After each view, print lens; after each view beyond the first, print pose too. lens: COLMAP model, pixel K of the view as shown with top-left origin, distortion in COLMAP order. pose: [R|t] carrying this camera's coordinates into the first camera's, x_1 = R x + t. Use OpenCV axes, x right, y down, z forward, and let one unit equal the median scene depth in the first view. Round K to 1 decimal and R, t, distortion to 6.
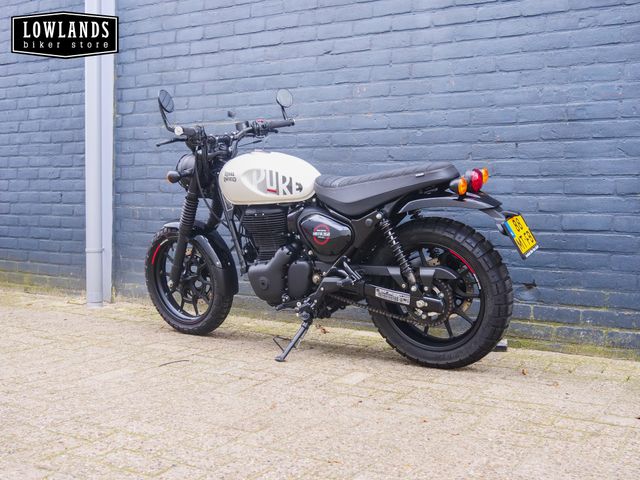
lens RADIAL K [[731.0, 0, 320.0], [0, 731.0, 239.7], [0, 0, 1]] dist [-0.010442, 0.000000]
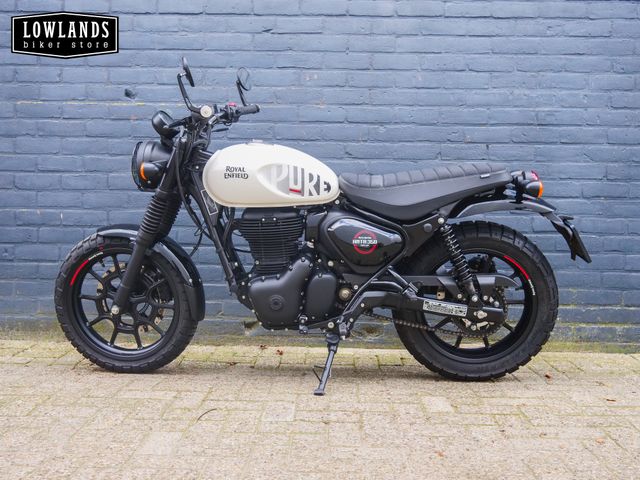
lens RADIAL K [[731.0, 0, 319.5], [0, 731.0, 239.1], [0, 0, 1]] dist [-0.010442, 0.000000]
pose [[0.872215, -0.022847, 0.488589, -0.432030], [0.021046, 0.999736, 0.009179, -0.018424], [-0.488670, 0.002277, 0.872466, 0.254146]]
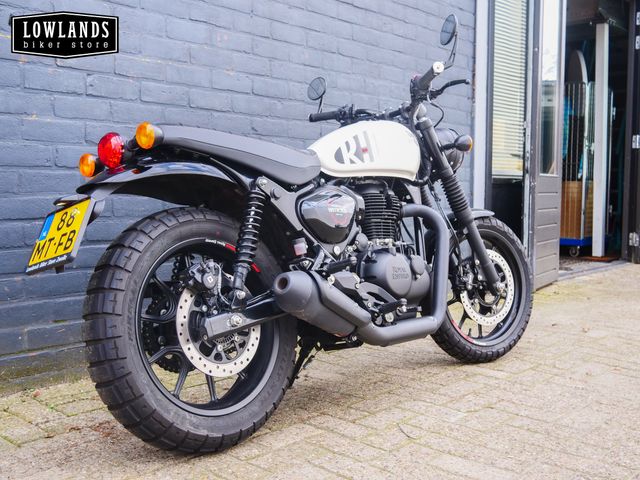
lens RADIAL K [[731.0, 0, 320.0], [0, 731.0, 240.7], [0, 0, 1]] dist [-0.010442, 0.000000]
pose [[0.186355, -0.086030, 0.978709, -0.794807], [0.036170, 0.996084, 0.080670, -0.059821], [-0.981816, 0.020367, 0.188737, 0.878437]]
